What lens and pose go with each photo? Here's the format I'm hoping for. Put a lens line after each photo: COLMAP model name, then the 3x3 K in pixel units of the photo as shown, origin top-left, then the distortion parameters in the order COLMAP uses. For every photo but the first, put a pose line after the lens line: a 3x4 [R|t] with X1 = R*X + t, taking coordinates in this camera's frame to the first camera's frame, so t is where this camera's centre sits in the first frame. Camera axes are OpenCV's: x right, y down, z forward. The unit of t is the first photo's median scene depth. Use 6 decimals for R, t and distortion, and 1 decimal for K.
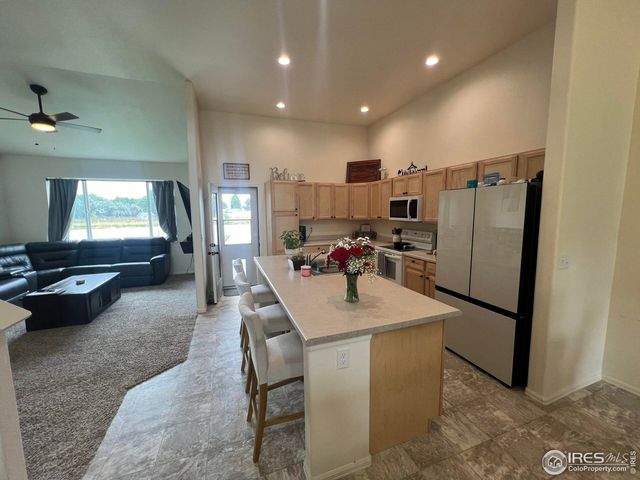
lens RADIAL K [[257.7, 0, 317.7], [0, 257.7, 239.0], [0, 0, 1]] dist [-0.000196, 0.000709]
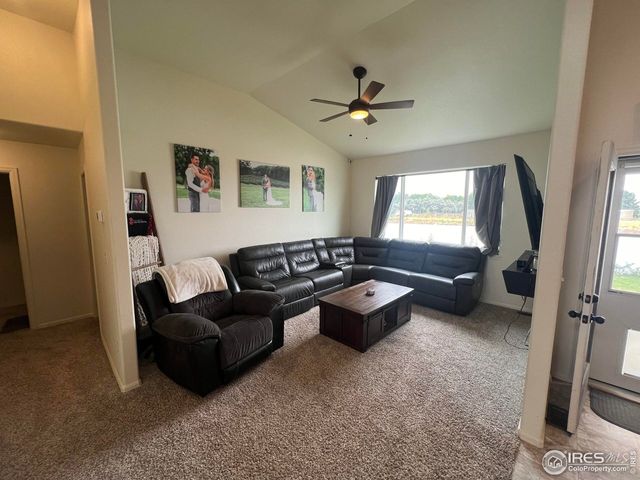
lens RADIAL K [[257.7, 0, 319.5], [0, 257.7, 237.4], [0, 0, 1]] dist [-0.000196, 0.000709]
pose [[0.440603, 0.113431, -0.890507, -0.213263], [-0.109146, 0.991394, 0.072278, -0.048121], [0.891042, 0.065349, 0.449192, 0.378752]]
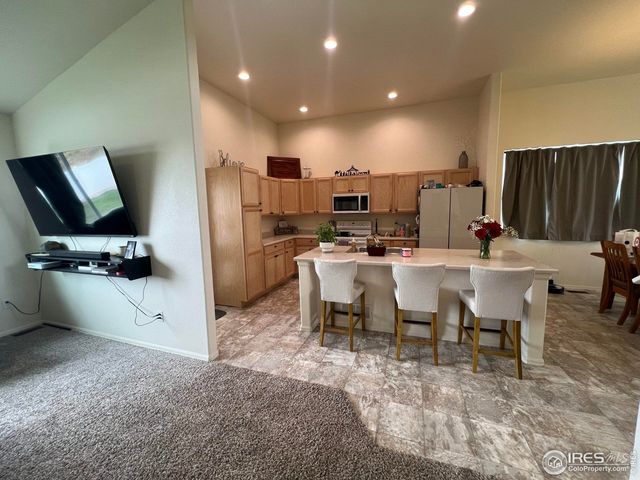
lens RADIAL K [[257.7, 0, 320.1], [0, 257.7, 237.5], [0, 0, 1]] dist [-0.000196, 0.000709]
pose [[0.631433, -0.092217, 0.769927, -0.630144], [0.102509, 0.994116, 0.034999, -0.012008], [-0.768625, 0.056825, 0.637171, 0.301868]]
